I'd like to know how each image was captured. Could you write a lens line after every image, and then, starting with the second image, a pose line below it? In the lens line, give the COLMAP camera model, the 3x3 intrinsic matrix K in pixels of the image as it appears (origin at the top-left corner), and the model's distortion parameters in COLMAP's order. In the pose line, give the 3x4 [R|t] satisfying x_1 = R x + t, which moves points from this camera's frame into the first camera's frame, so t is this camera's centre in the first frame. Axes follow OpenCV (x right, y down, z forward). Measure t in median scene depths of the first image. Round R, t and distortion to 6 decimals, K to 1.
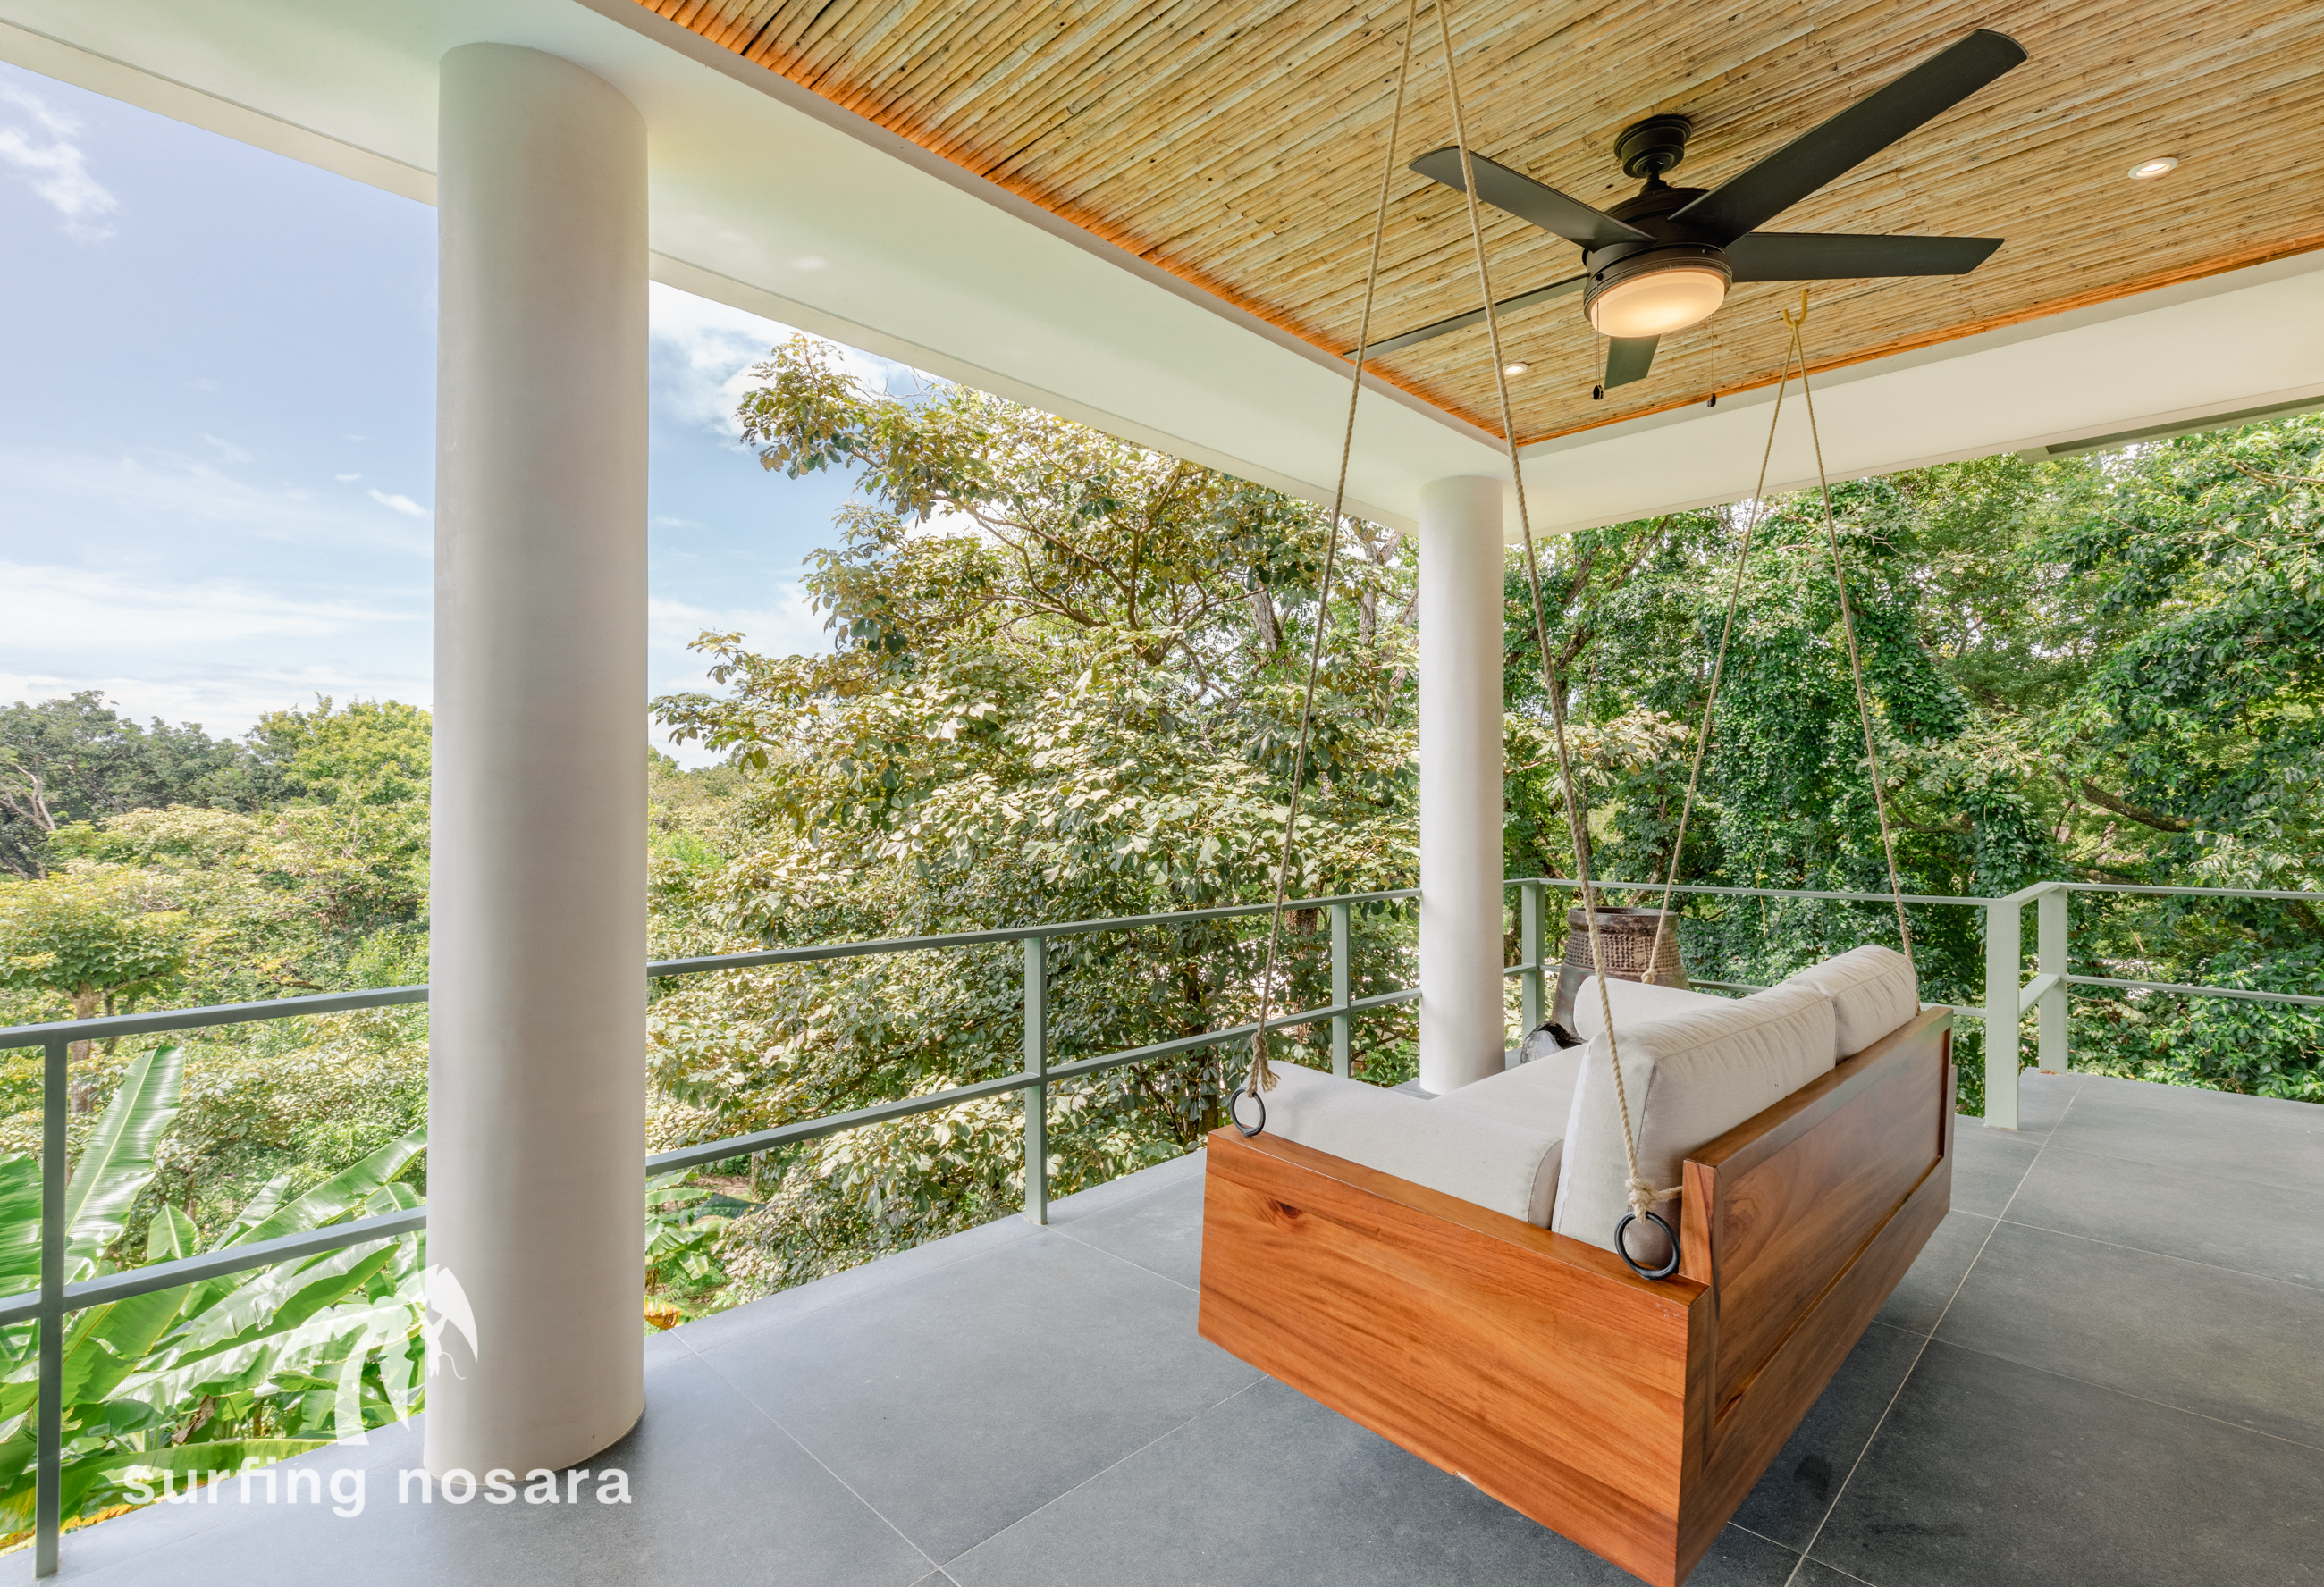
lens RADIAL K [[1054.4, 0, 1209.9], [0, 1054.4, 794.9], [0, 0, 1]] dist [-0.002154, -0.000517]
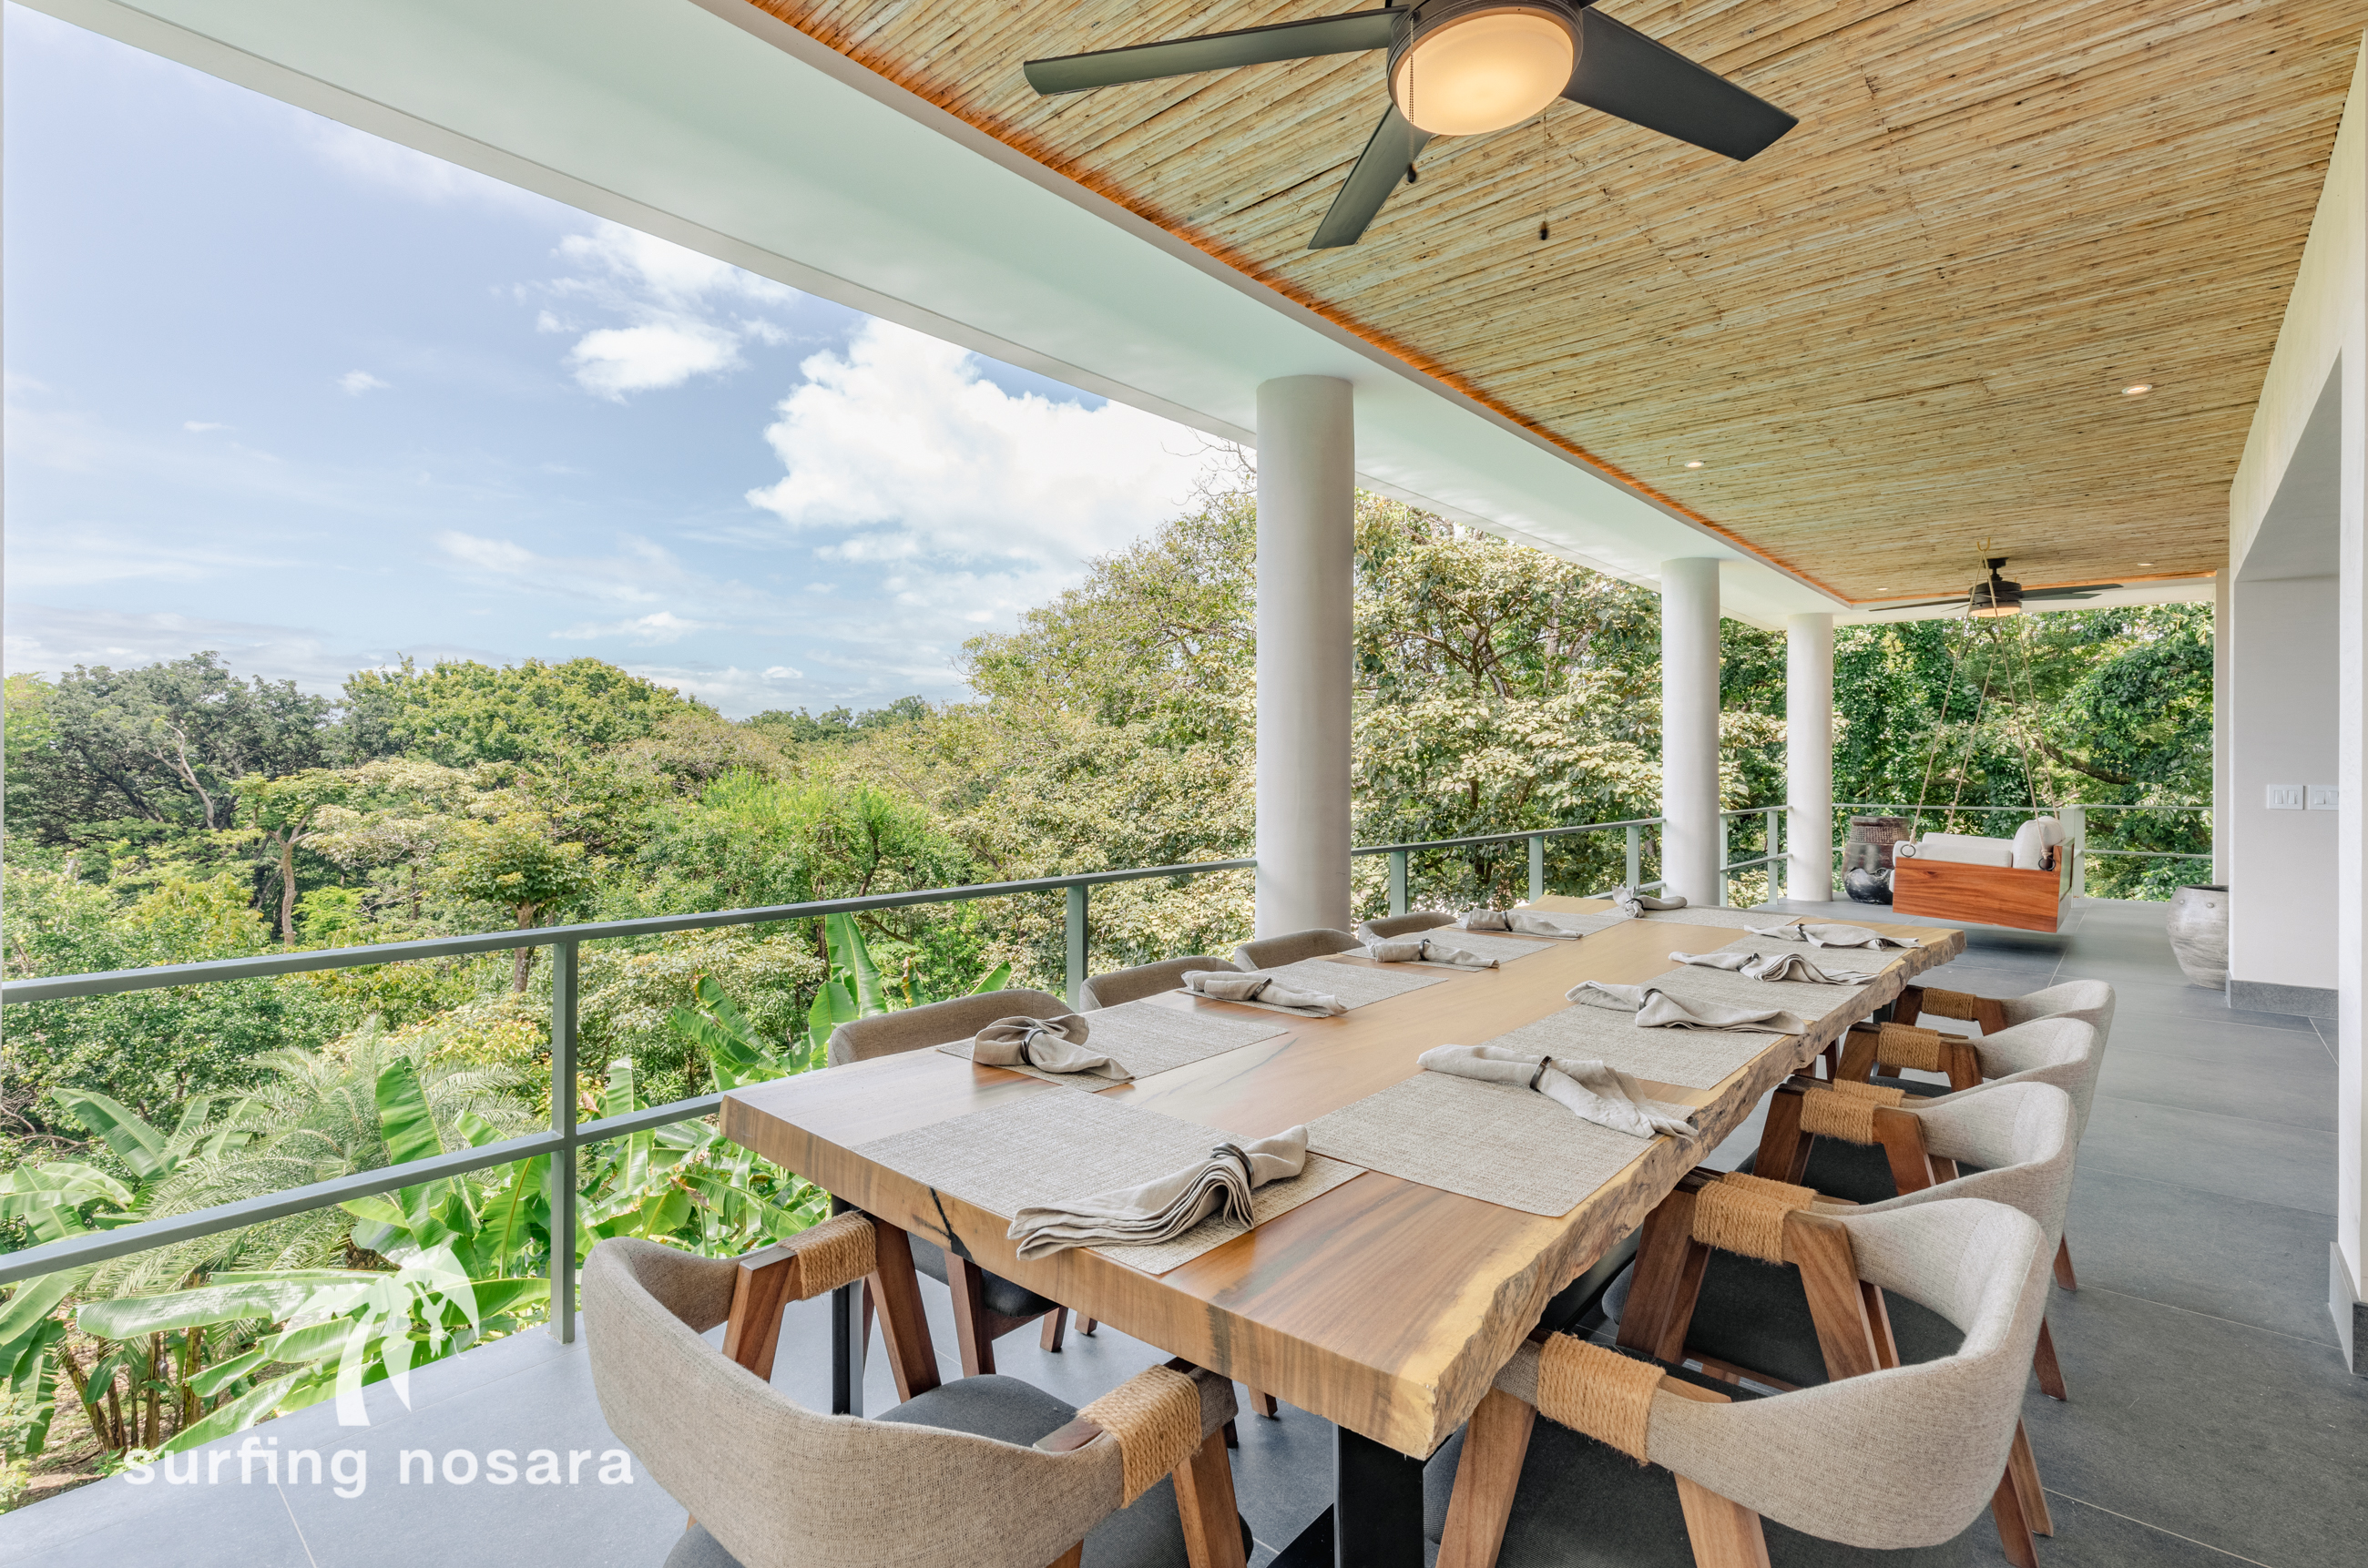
lens RADIAL K [[1088.4, 0, 1199.4], [0, 1088.4, 780.2], [0, 0, 1]] dist [0.002738, 0.000463]
pose [[0.998714, 0.002703, 0.050629, -0.427078], [-0.004034, 0.999648, 0.026214, -0.006320], [-0.050540, -0.026384, 0.998373, -0.436776]]
